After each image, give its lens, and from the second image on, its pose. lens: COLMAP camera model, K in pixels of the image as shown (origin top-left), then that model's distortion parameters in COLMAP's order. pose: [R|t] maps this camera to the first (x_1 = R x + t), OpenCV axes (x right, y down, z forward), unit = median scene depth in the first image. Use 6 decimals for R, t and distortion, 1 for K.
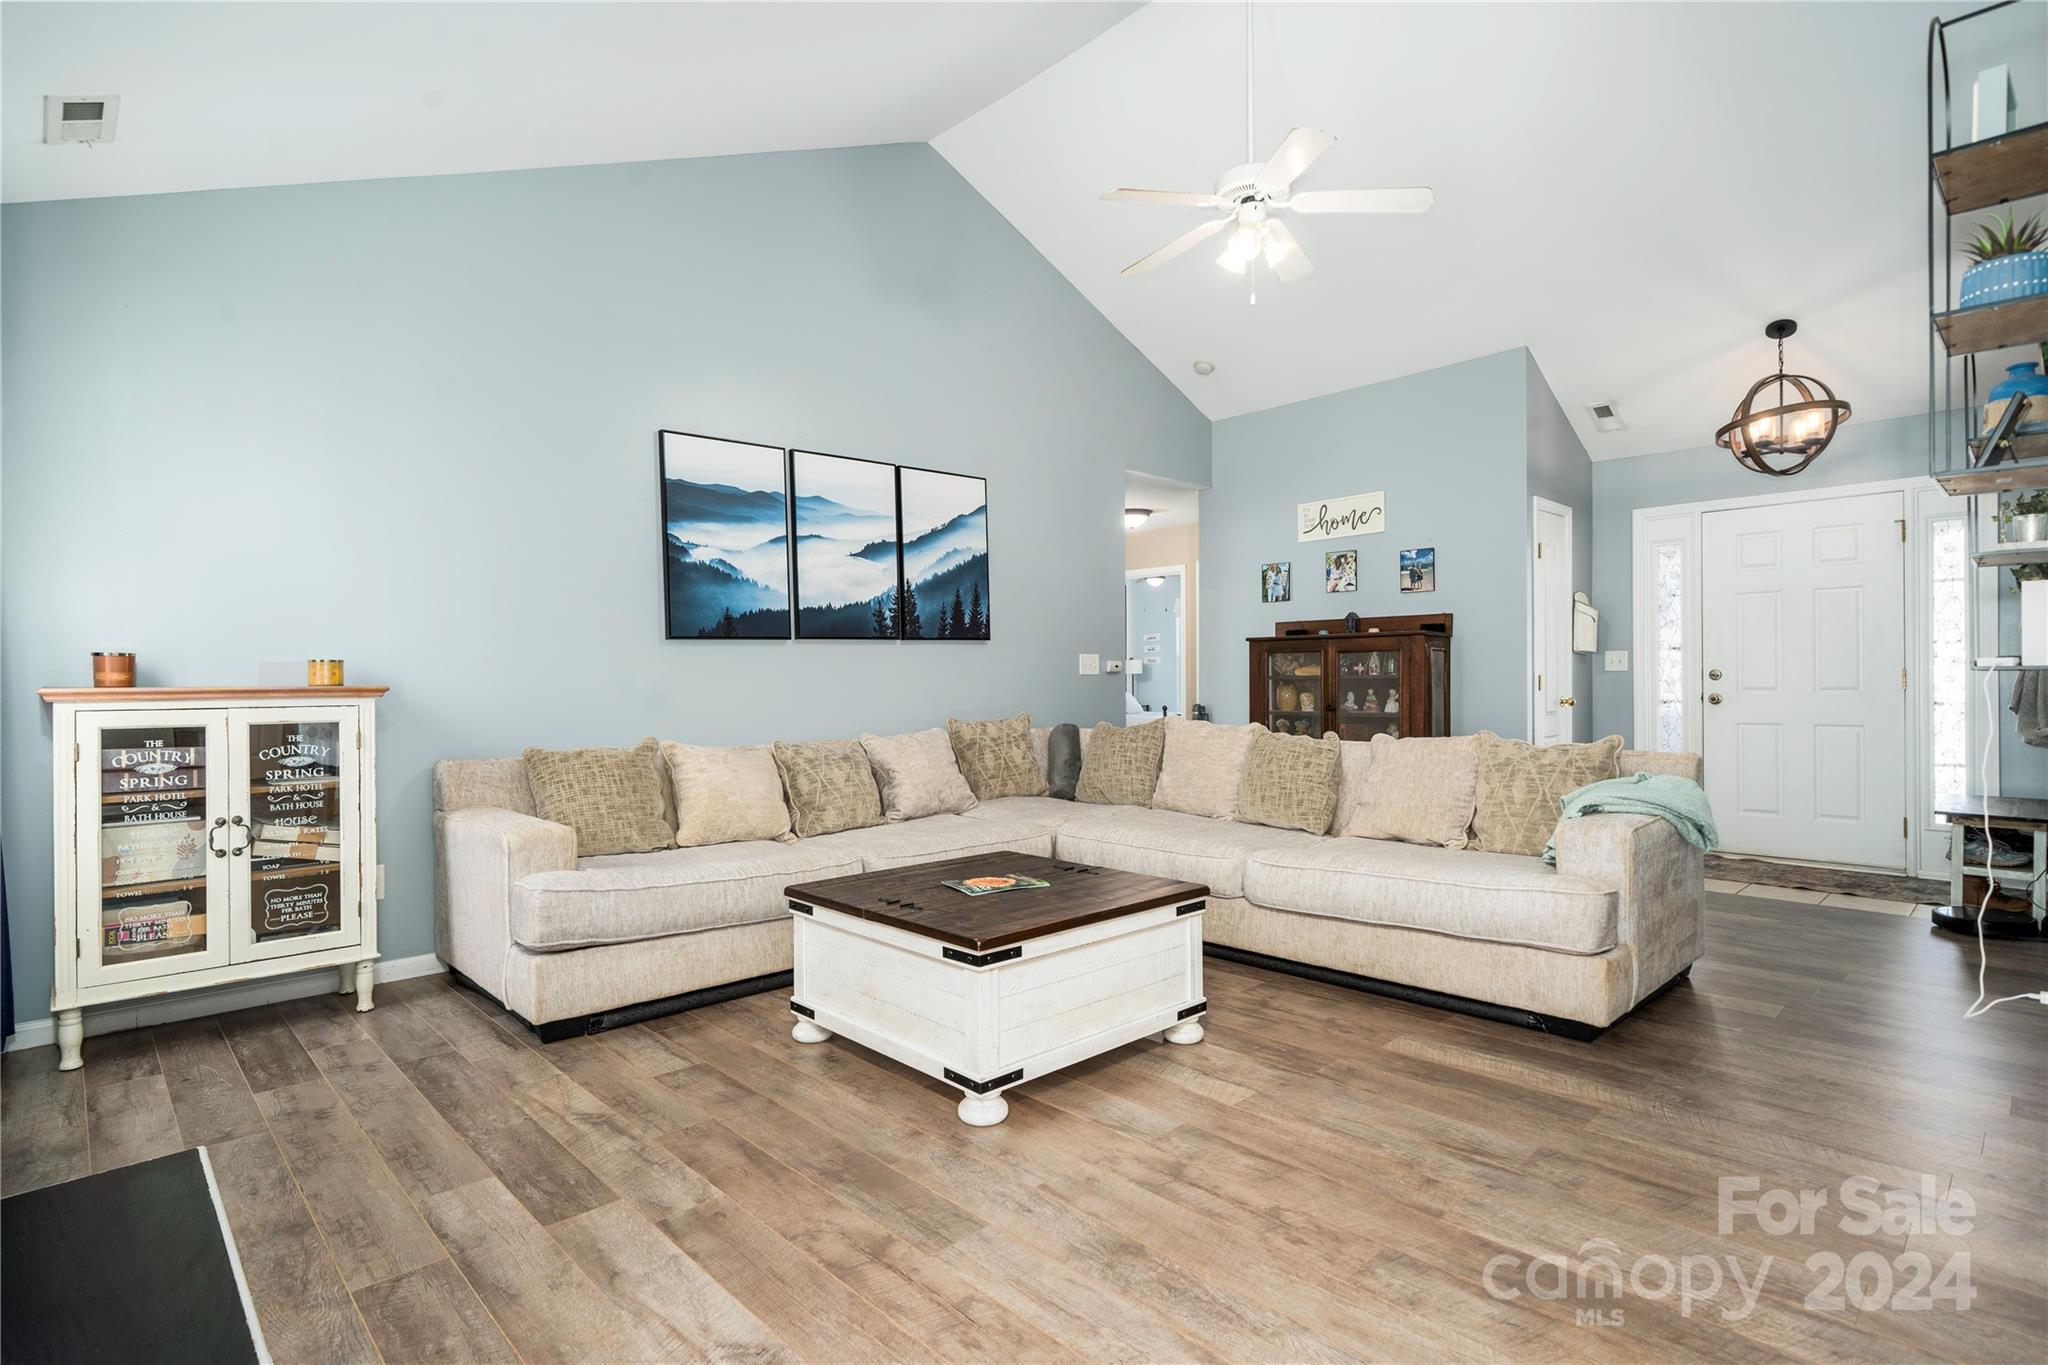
lens RADIAL K [[1002.1, 0, 1020.1], [0, 1002.1, 681.9], [0, 0, 1]] dist [0.000802, -0.000158]
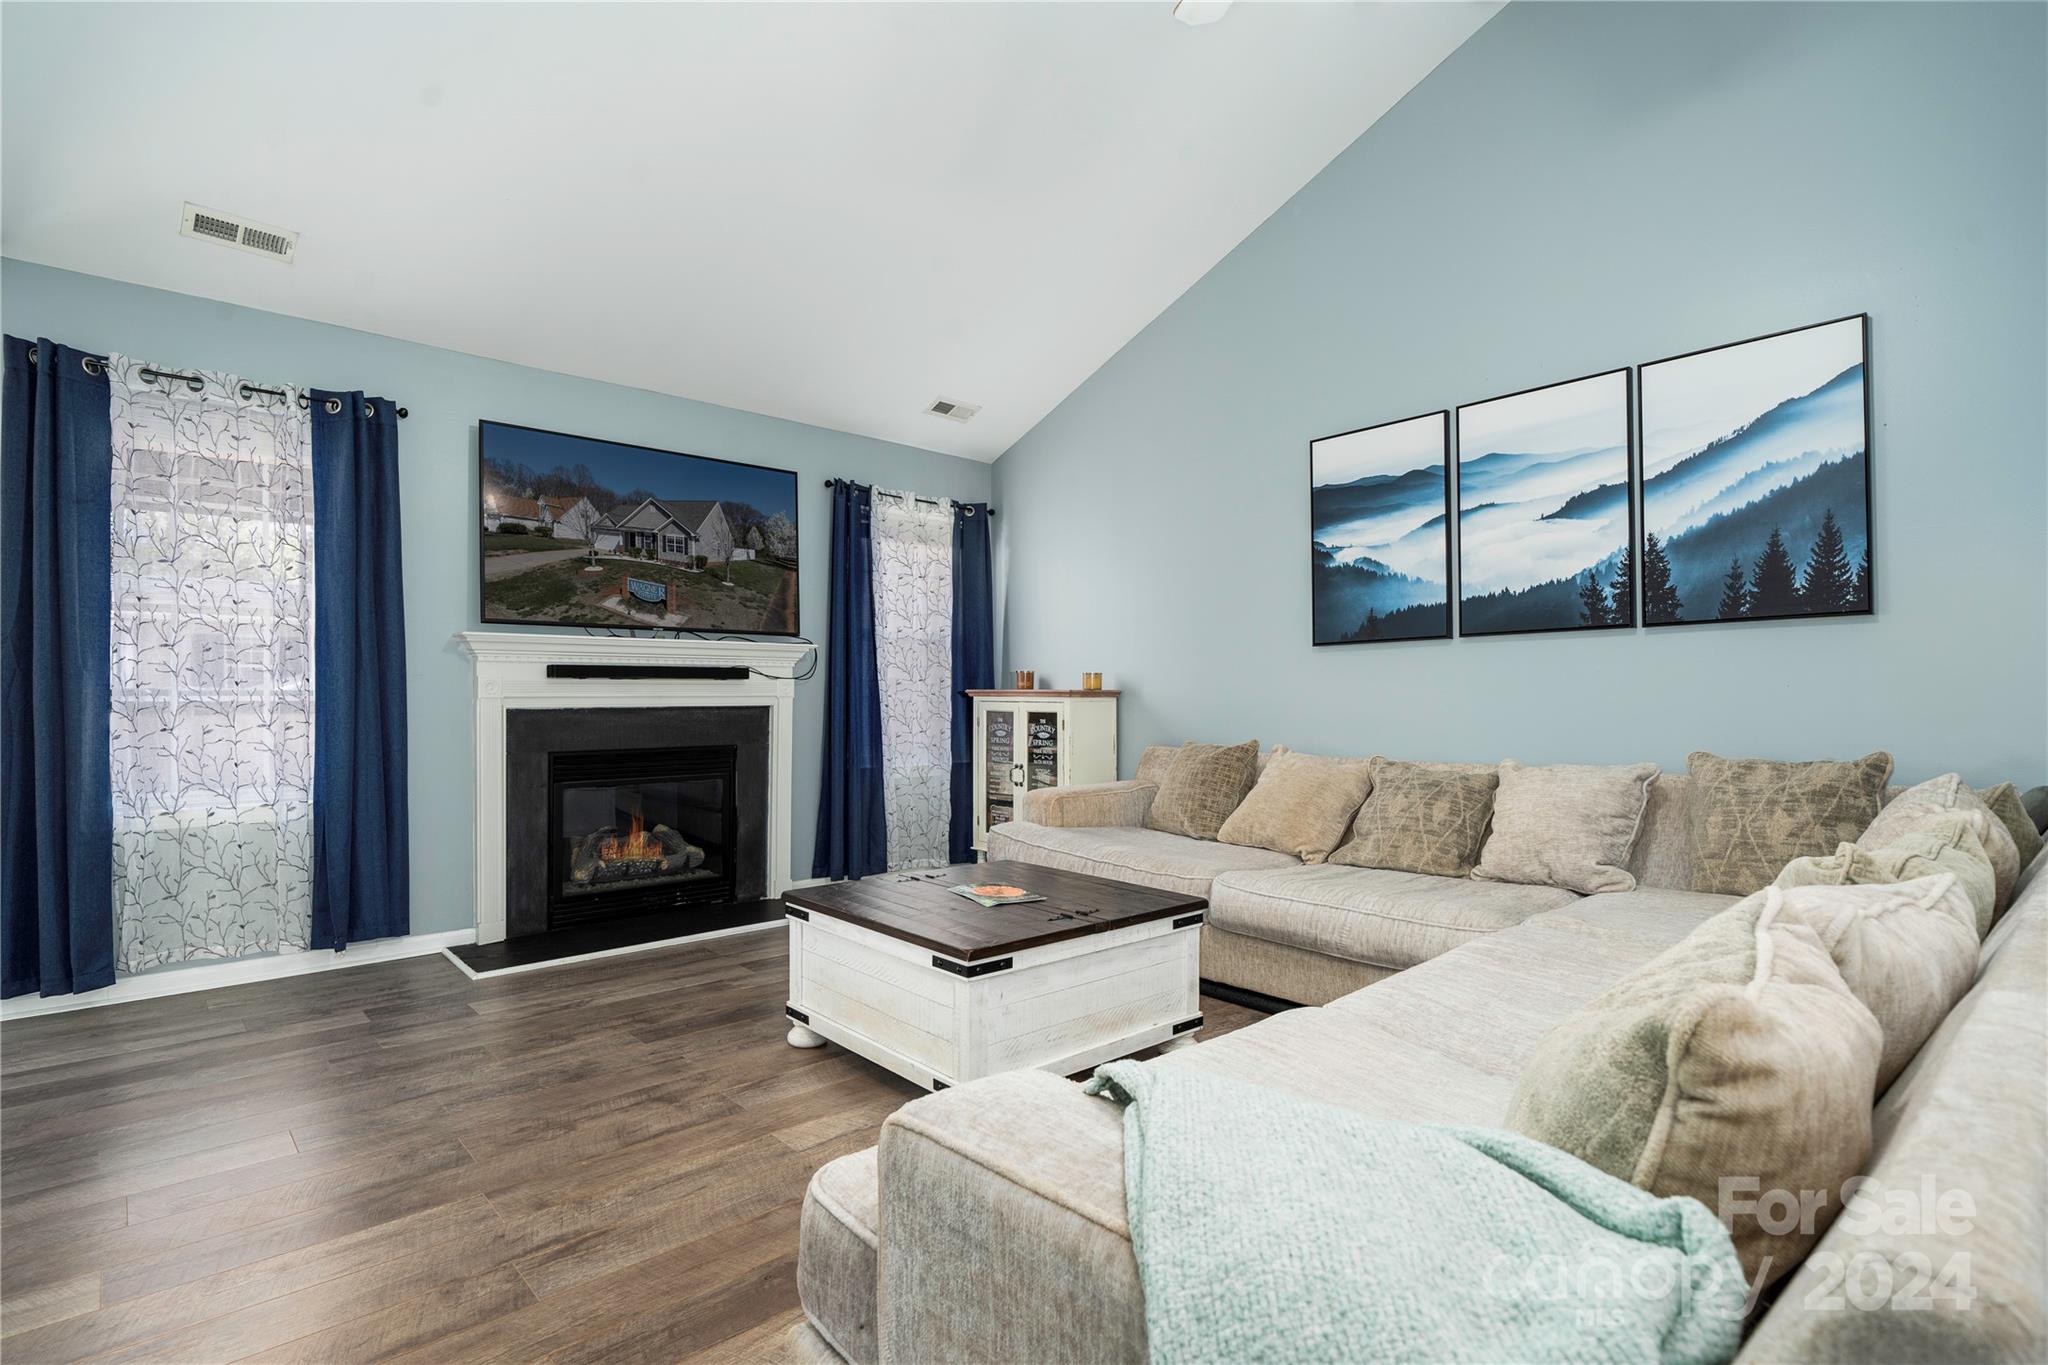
lens RADIAL K [[1002.1, 0, 1023.7], [0, 1002.1, 693.8], [0, 0, 1]] dist [0.000802, -0.000158]
pose [[-0.026754, 0.010945, -0.999582, 0.625583], [-0.002337, 0.999937, 0.011012, -0.004701], [0.999639, 0.002631, -0.026726, 0.684502]]
